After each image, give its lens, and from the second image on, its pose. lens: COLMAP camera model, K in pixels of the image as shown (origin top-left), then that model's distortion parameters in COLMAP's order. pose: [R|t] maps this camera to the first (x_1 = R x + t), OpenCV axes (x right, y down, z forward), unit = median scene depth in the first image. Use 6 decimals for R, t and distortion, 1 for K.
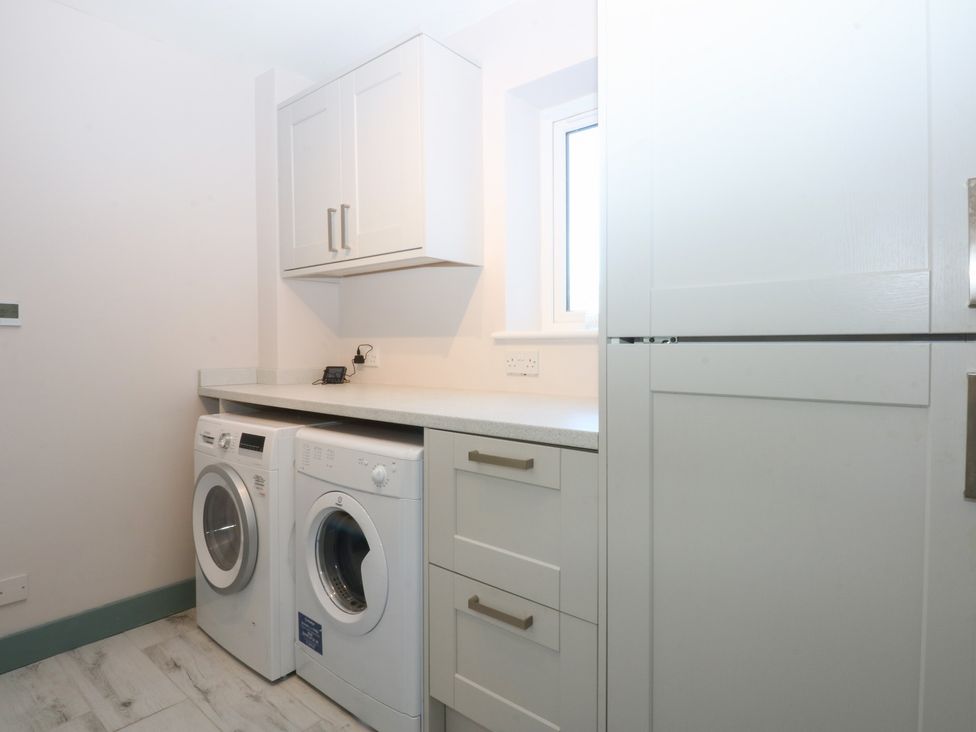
lens RADIAL K [[536.5, 0, 487.5], [0, 536.5, 362.1], [0, 0, 1]] dist [0.004618, -0.013889]
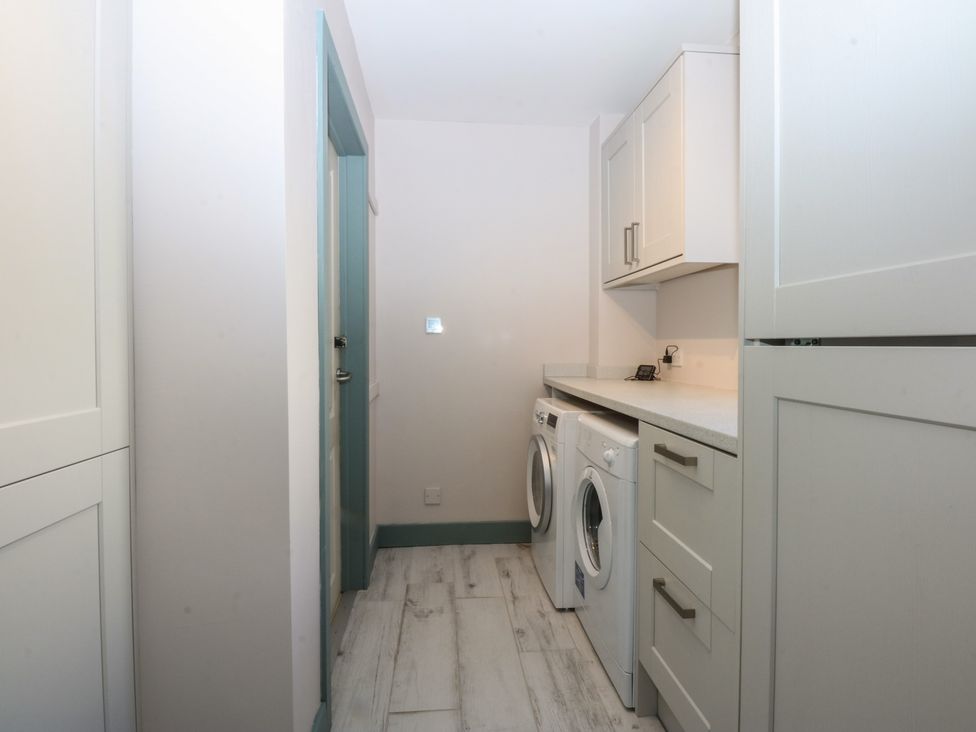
lens RADIAL K [[524.1, 0, 488.0], [0, 524.1, 366.0], [0, 0, 1]] dist [-0.001256, -0.001311]
pose [[0.696451, 0.033961, -0.716801, 0.360747], [-0.028907, 0.999396, 0.019263, -0.001821], [0.717022, 0.007305, 0.697012, 0.007123]]
